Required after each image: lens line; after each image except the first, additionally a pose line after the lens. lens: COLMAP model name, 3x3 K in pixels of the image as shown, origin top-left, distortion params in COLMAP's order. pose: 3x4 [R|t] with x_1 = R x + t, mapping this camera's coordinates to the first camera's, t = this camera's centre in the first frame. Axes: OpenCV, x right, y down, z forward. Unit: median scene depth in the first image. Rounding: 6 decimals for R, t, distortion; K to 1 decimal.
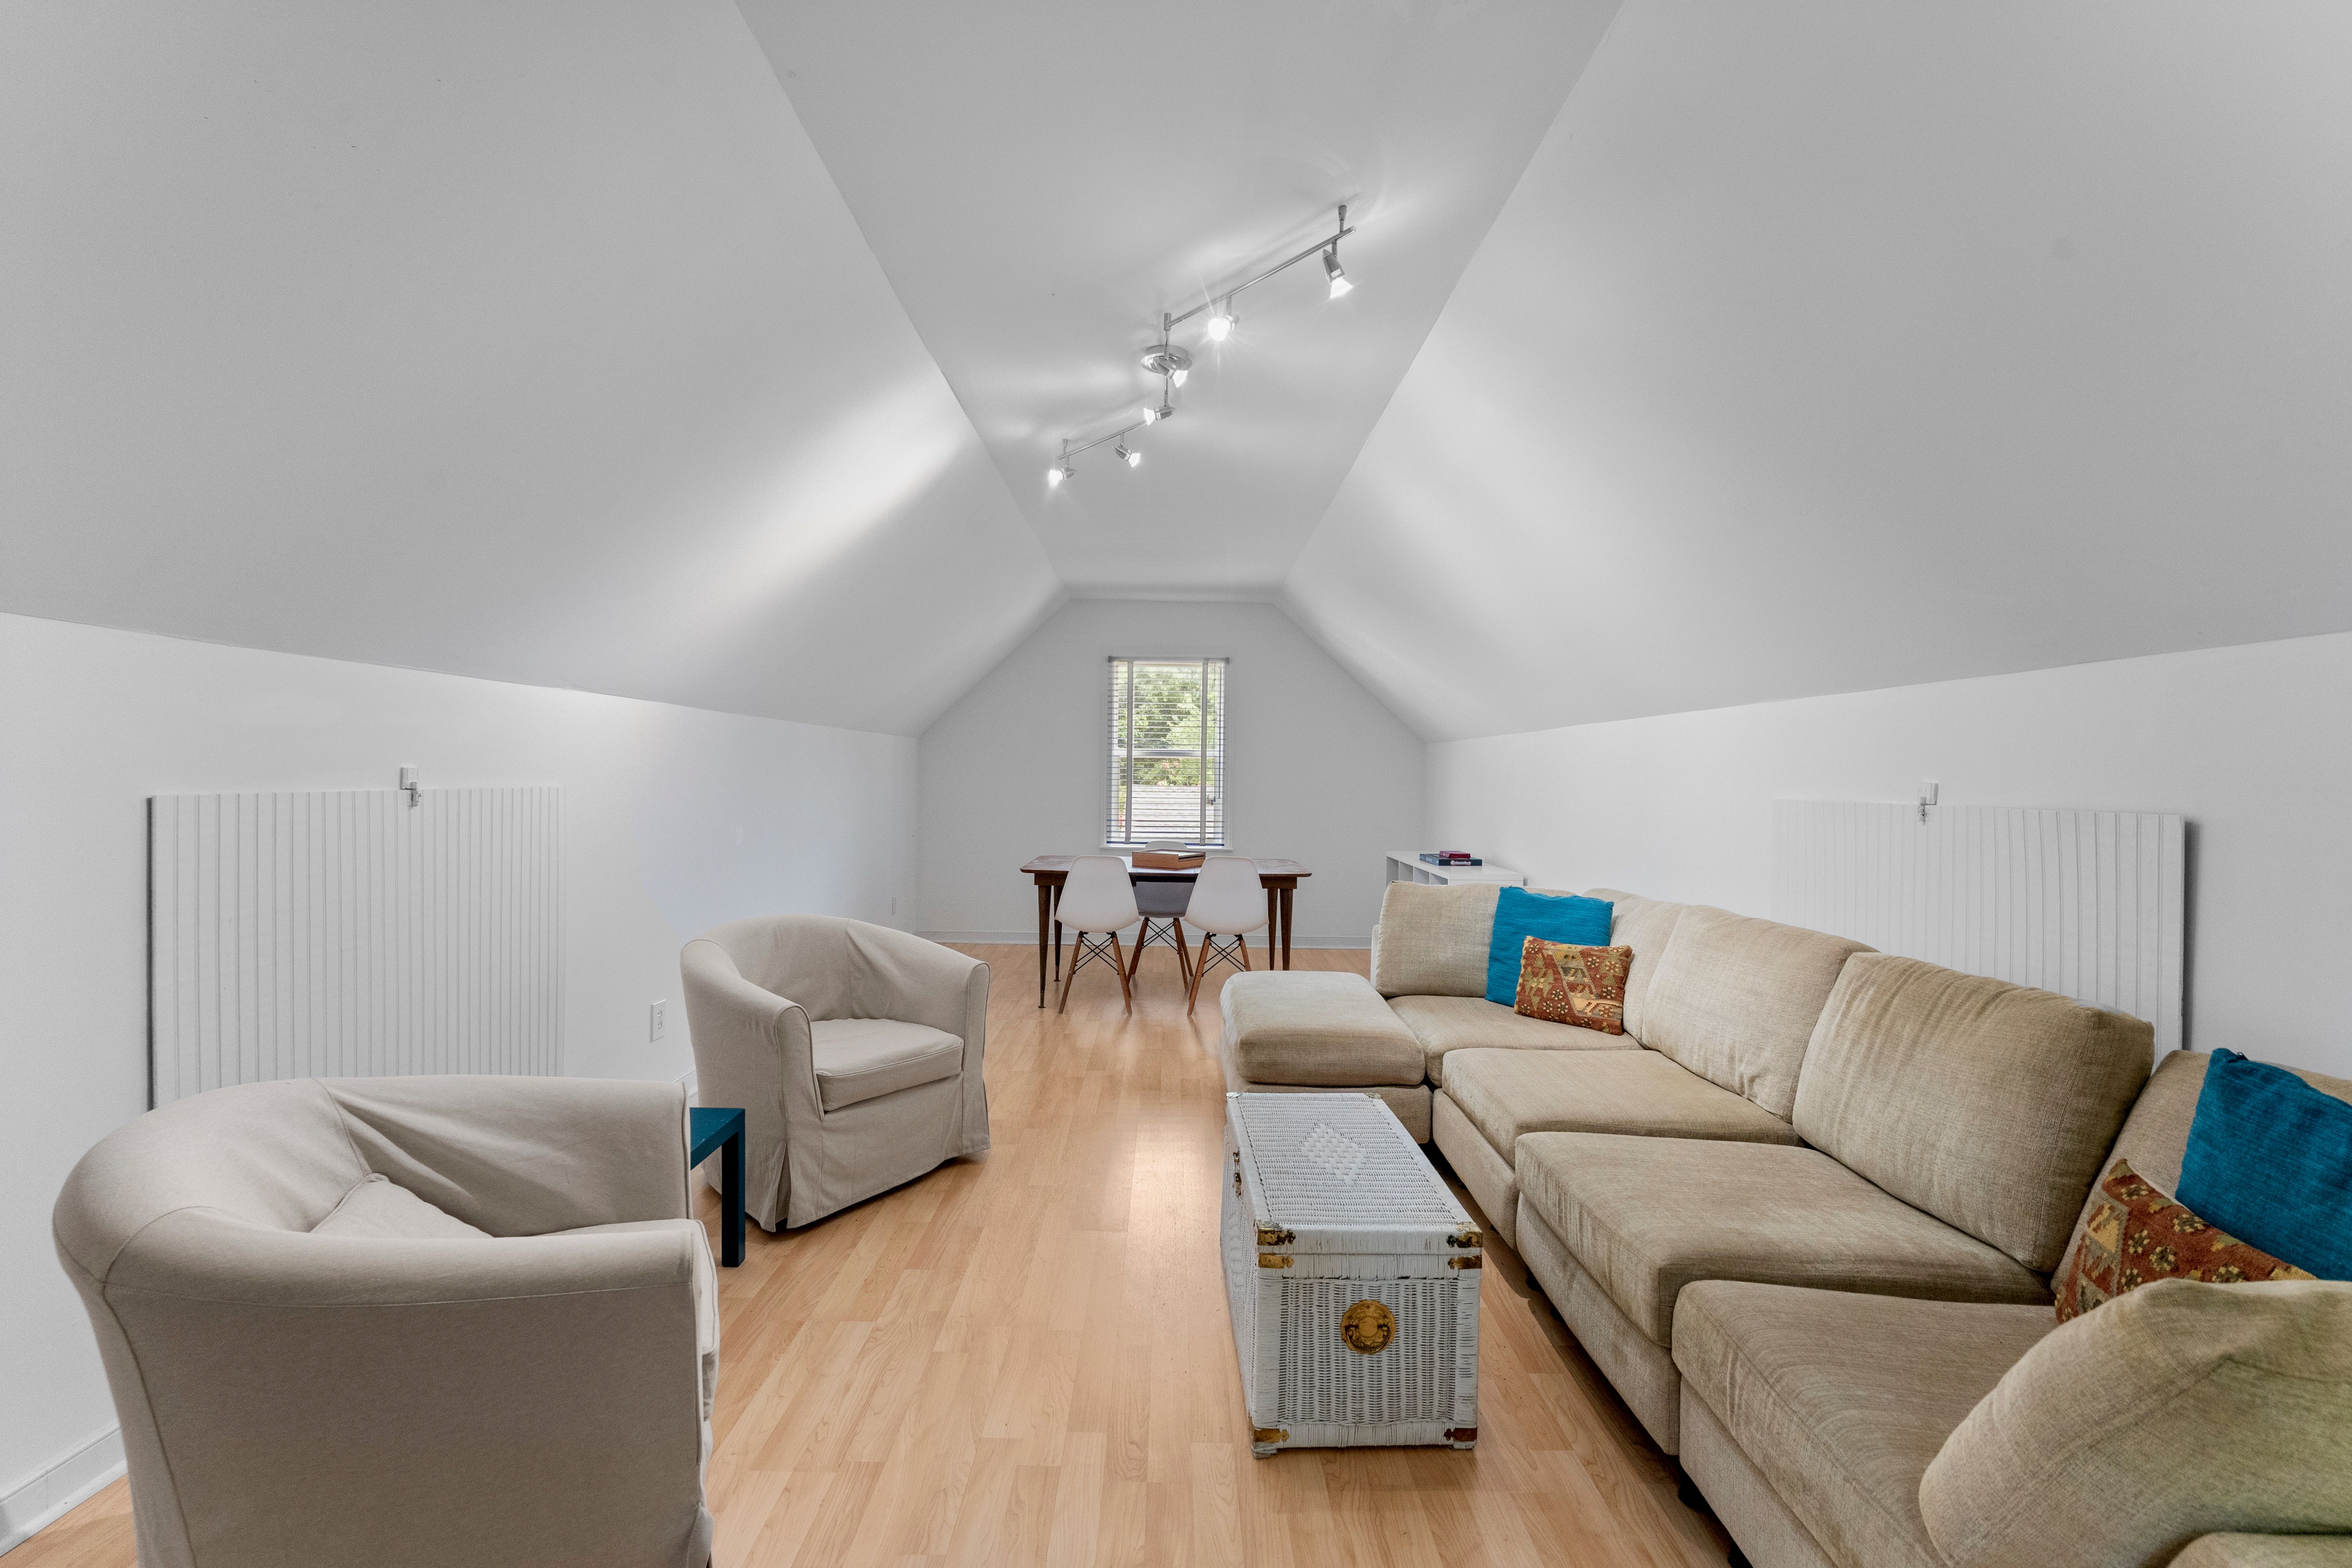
lens RADIAL K [[1030.6, 0, 1171.8], [0, 1030.6, 781.8], [0, 0, 1]] dist [0.001707, -0.000821]
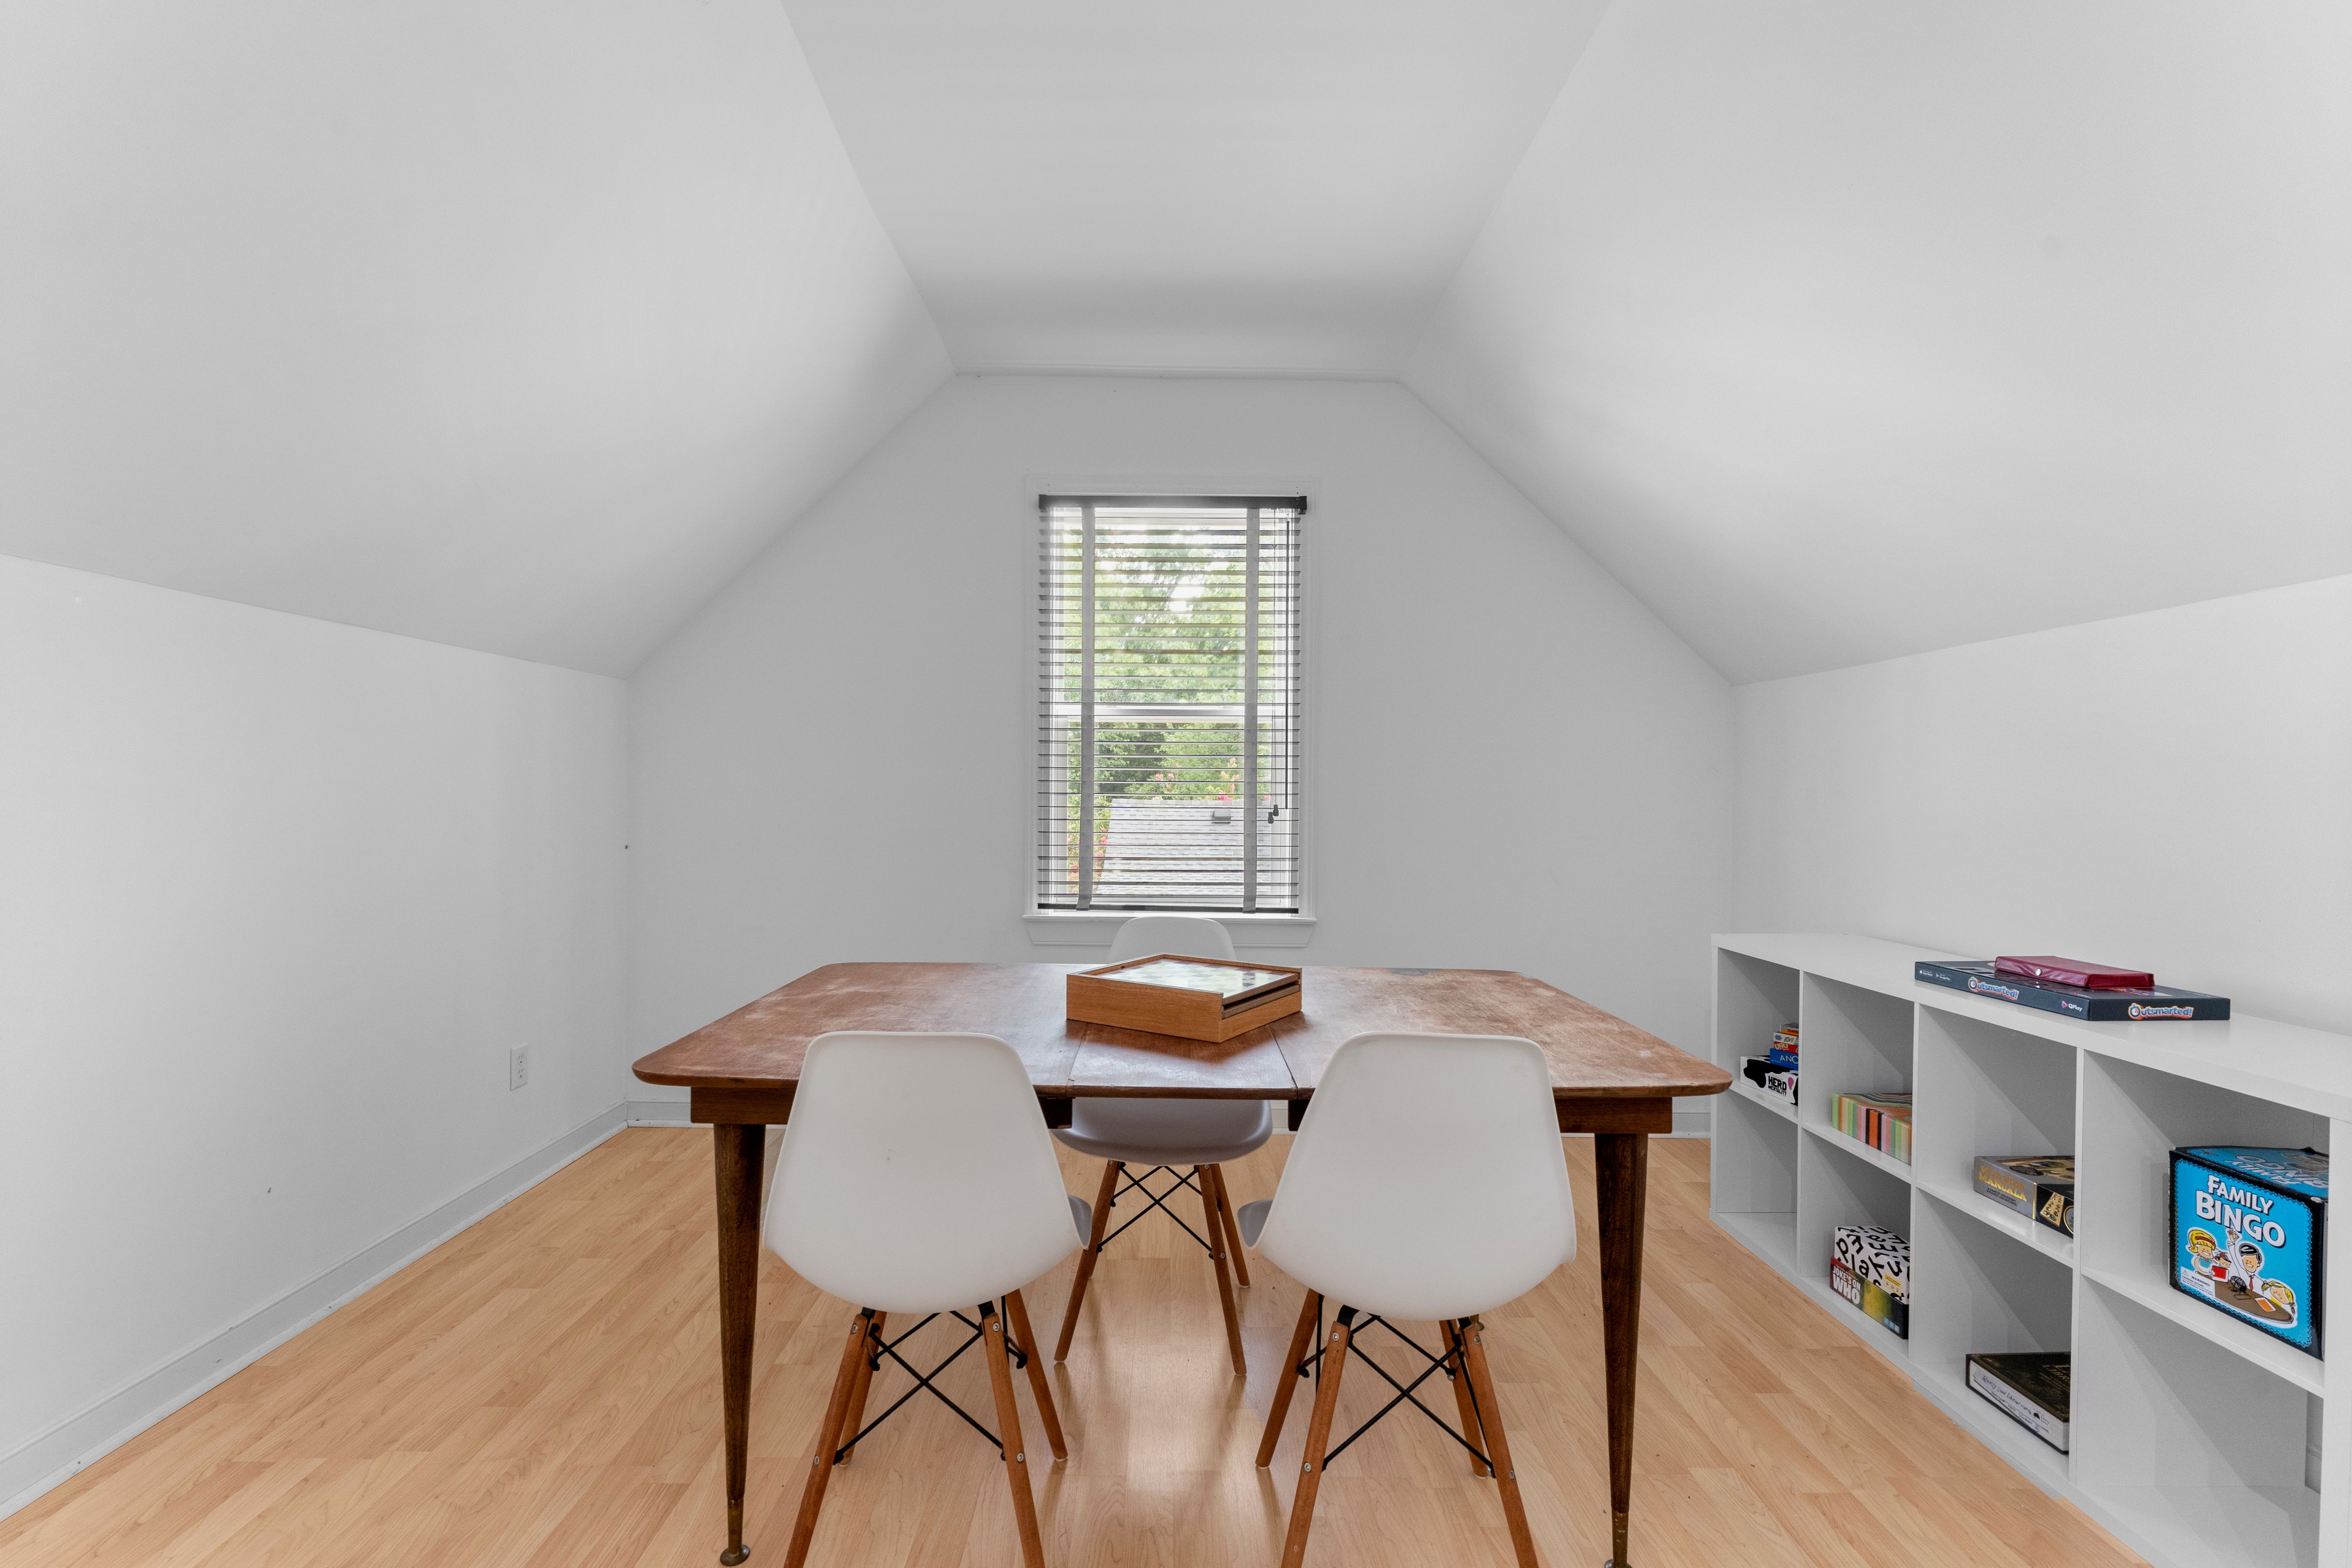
lens RADIAL K [[1030.6, 0, 1176.6], [0, 1030.6, 792.5], [0, 0, 1]] dist [0.001707, -0.000821]
pose [[0.999929, -0.005756, 0.010429, -0.006547], [0.005831, 0.999957, -0.007179, 0.012201], [-0.010387, 0.007239, 0.999920, 0.550183]]
